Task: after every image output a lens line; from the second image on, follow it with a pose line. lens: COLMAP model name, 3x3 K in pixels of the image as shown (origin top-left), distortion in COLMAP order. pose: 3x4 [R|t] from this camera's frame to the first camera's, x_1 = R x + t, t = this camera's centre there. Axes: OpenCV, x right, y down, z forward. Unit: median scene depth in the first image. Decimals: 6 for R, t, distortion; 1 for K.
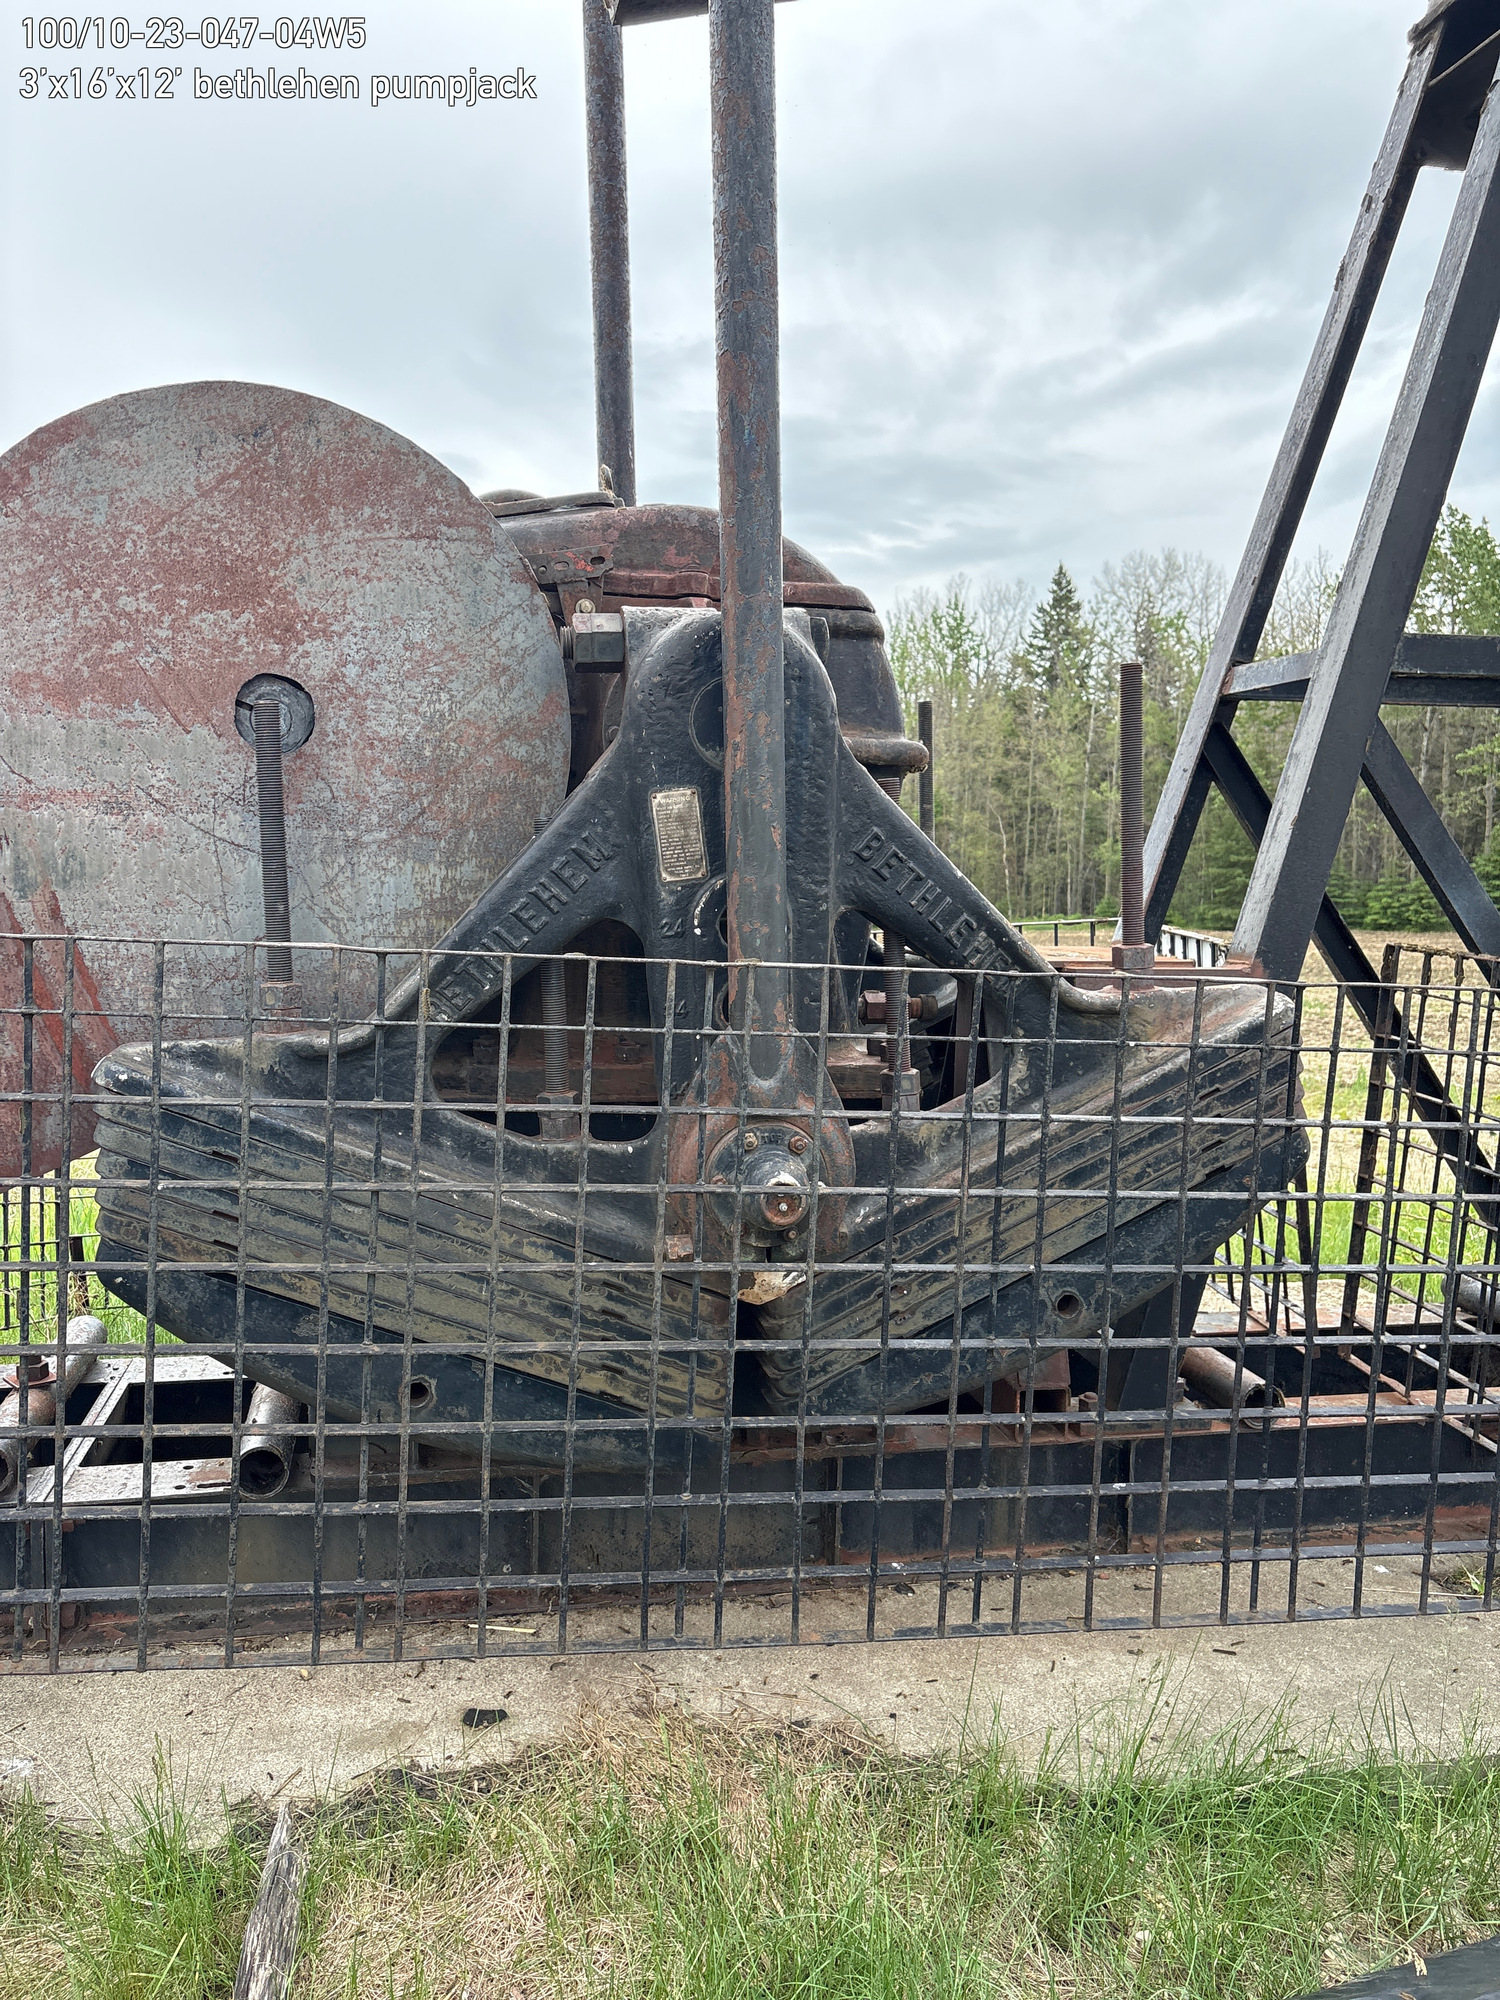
lens RADIAL K [[1493.2, 0, 750.0], [0, 1493.2, 1000.0], [0, 0, 1]] dist [0.091384, -0.002591]
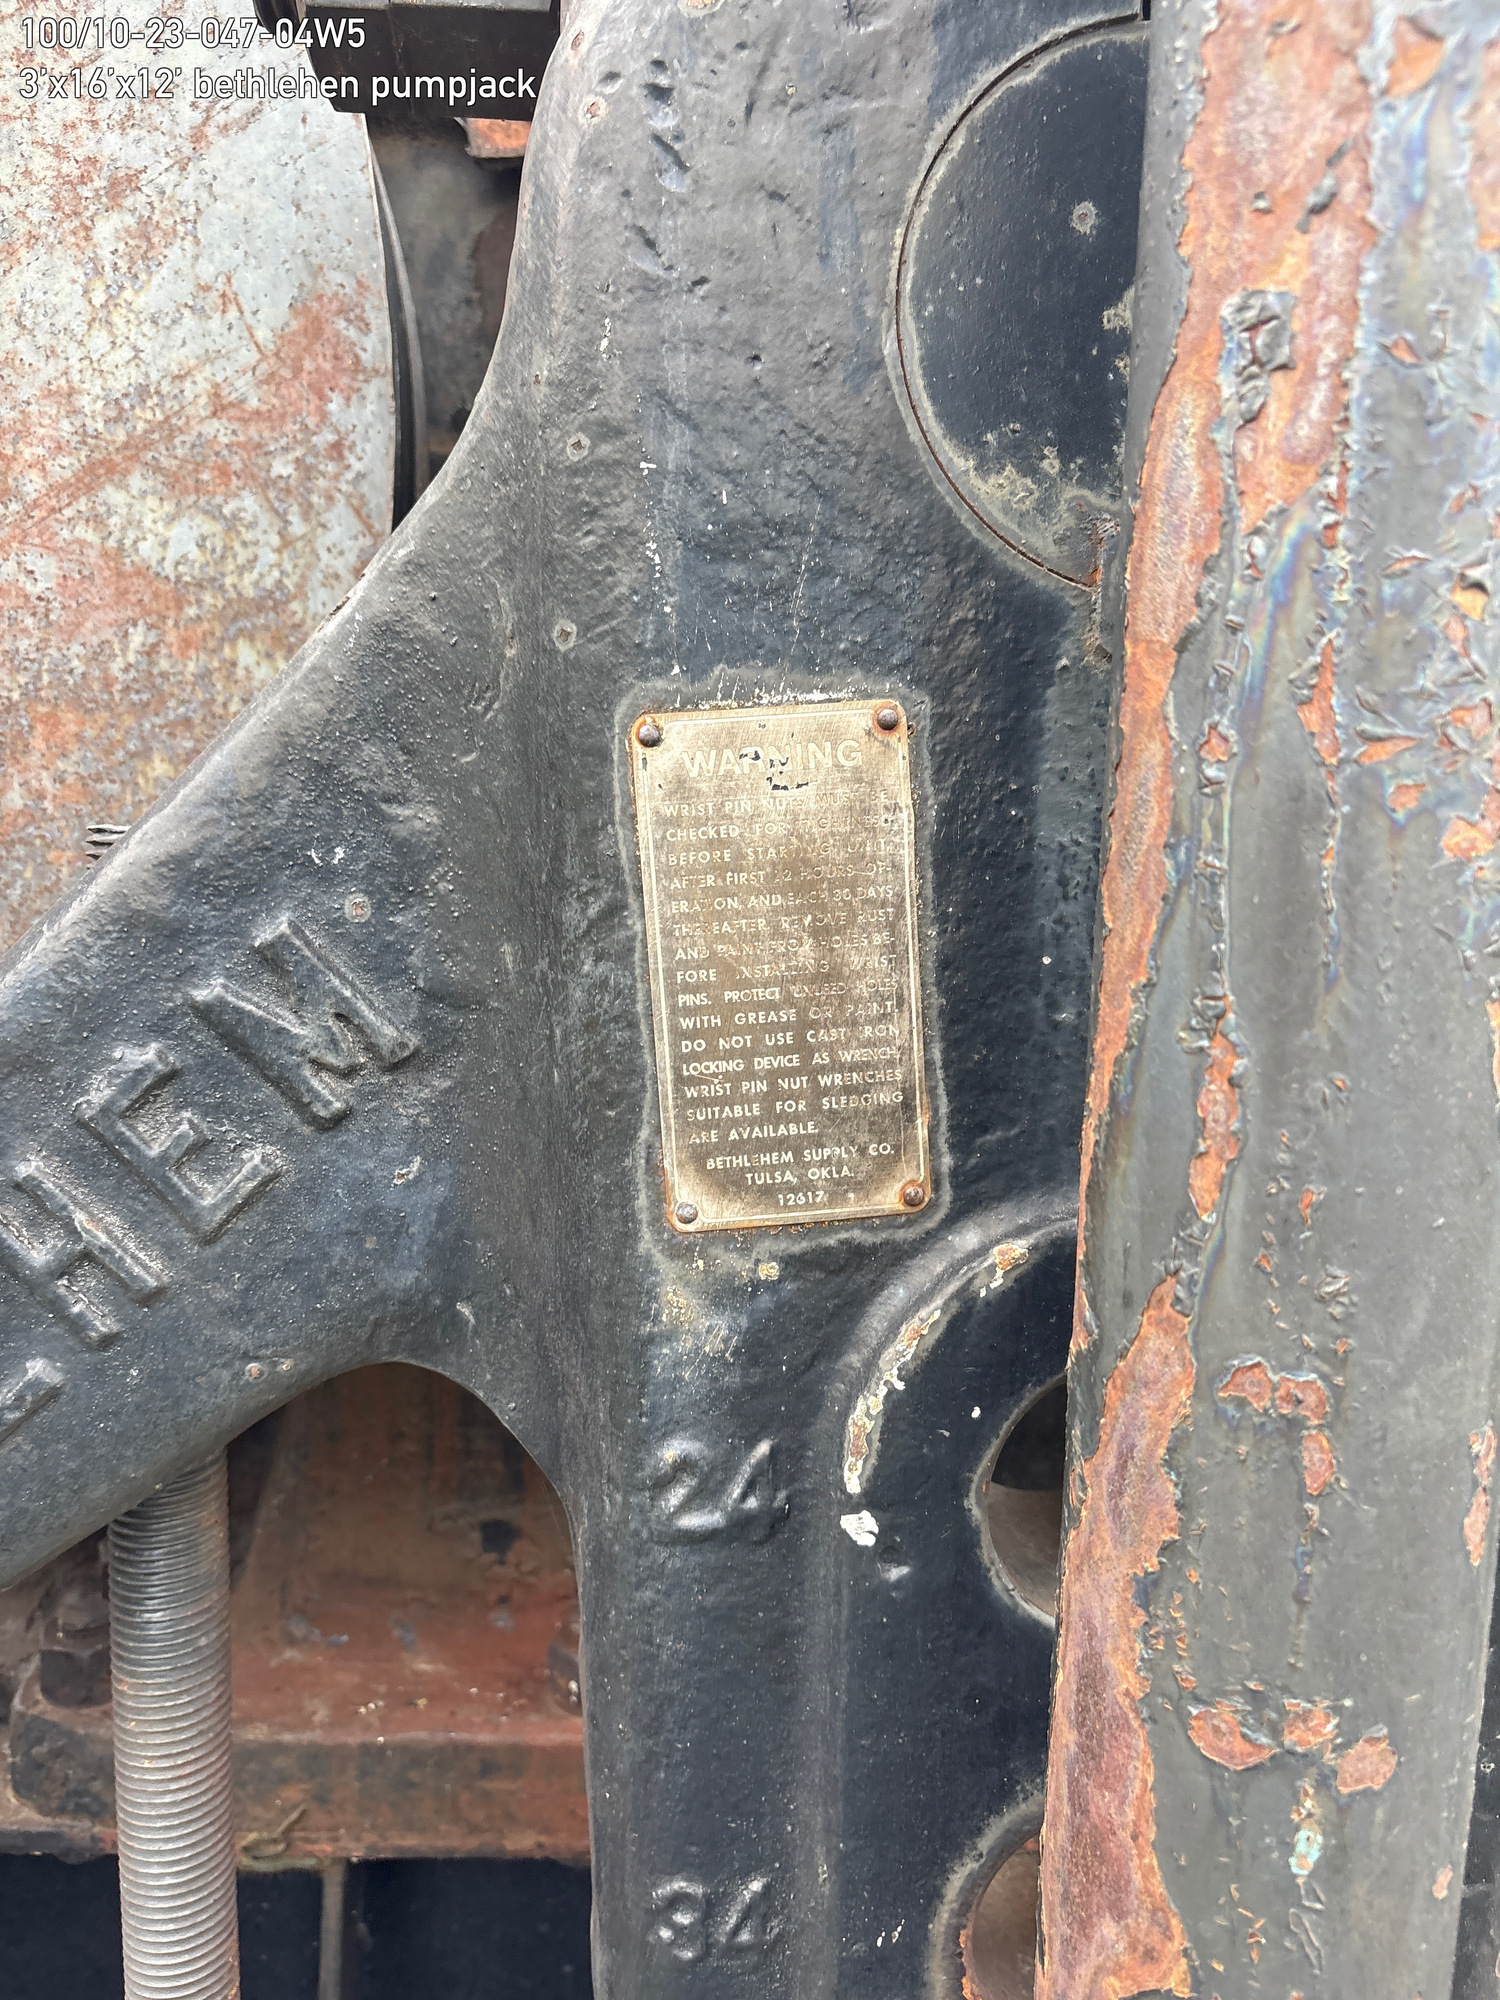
lens RADIAL K [[1492.6, 0, 750.0], [0, 1492.6, 1000.0], [0, 0, 1]] dist [0.019097, 0.001933]
pose [[0.991974, 0.063677, -0.109234, -0.032076], [-0.062753, 0.997958, 0.011881, -0.106501], [0.109767, -0.004931, 0.993945, 0.816066]]
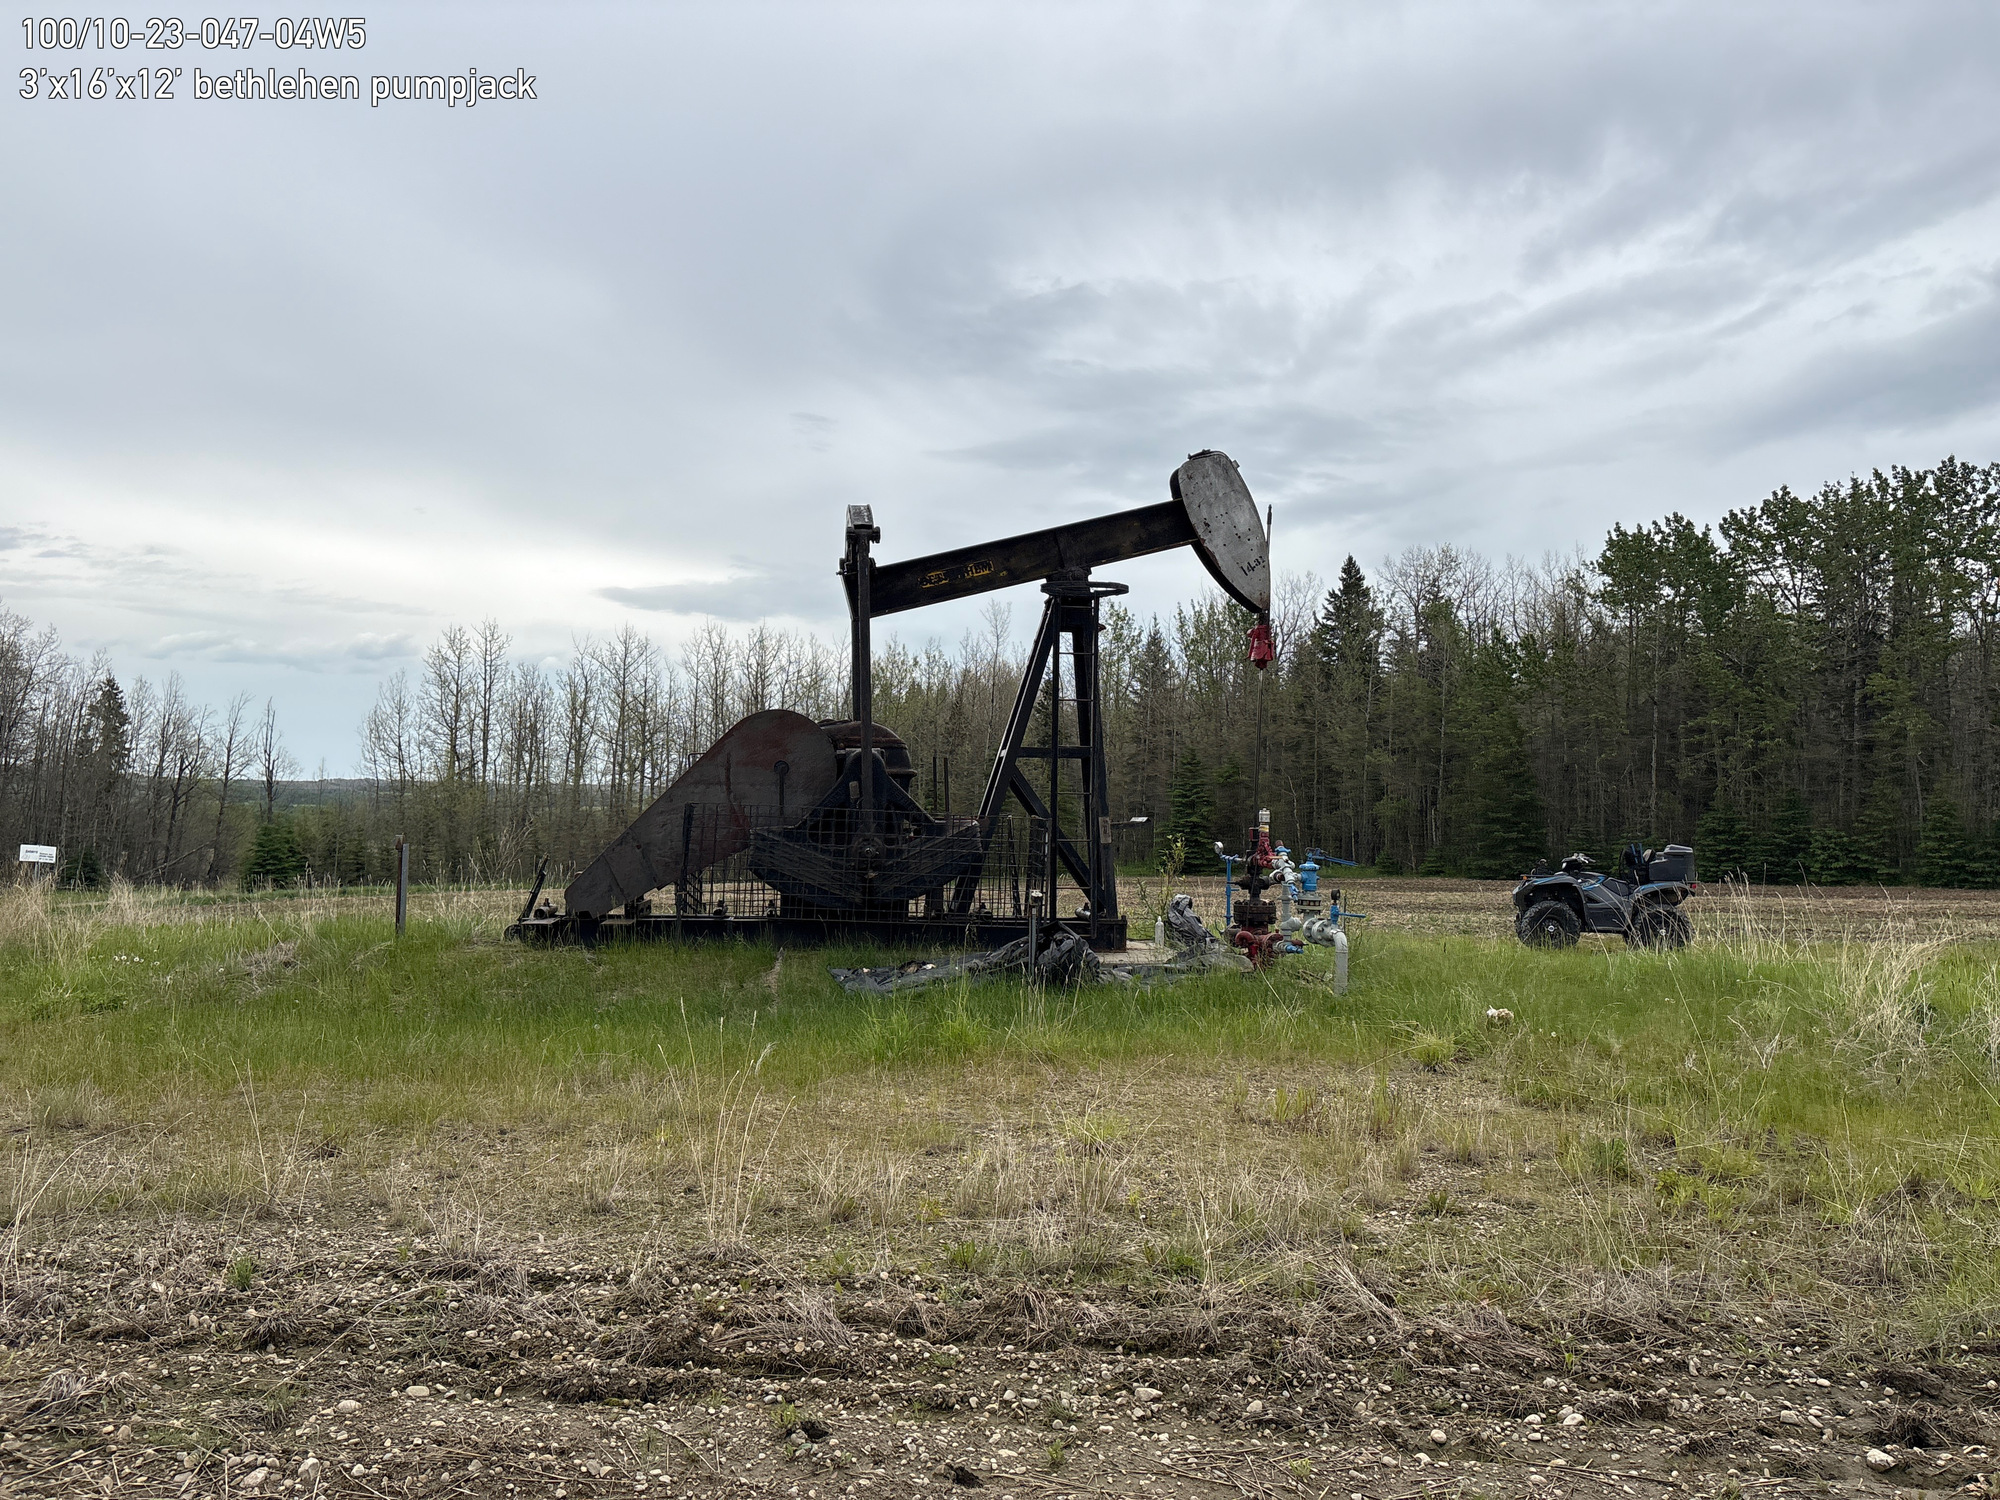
lens RADIAL K [[1493.2, 0, 1000.0], [0, 1493.2, 750.0], [0, 0, 1]] dist [0.091384, -0.002591]
pose [[0.997852, 0.003337, -0.065431, 0.828794], [-0.012299, 0.990489, -0.137044, 0.479318], [0.064351, 0.137554, 0.988402, -4.328423]]
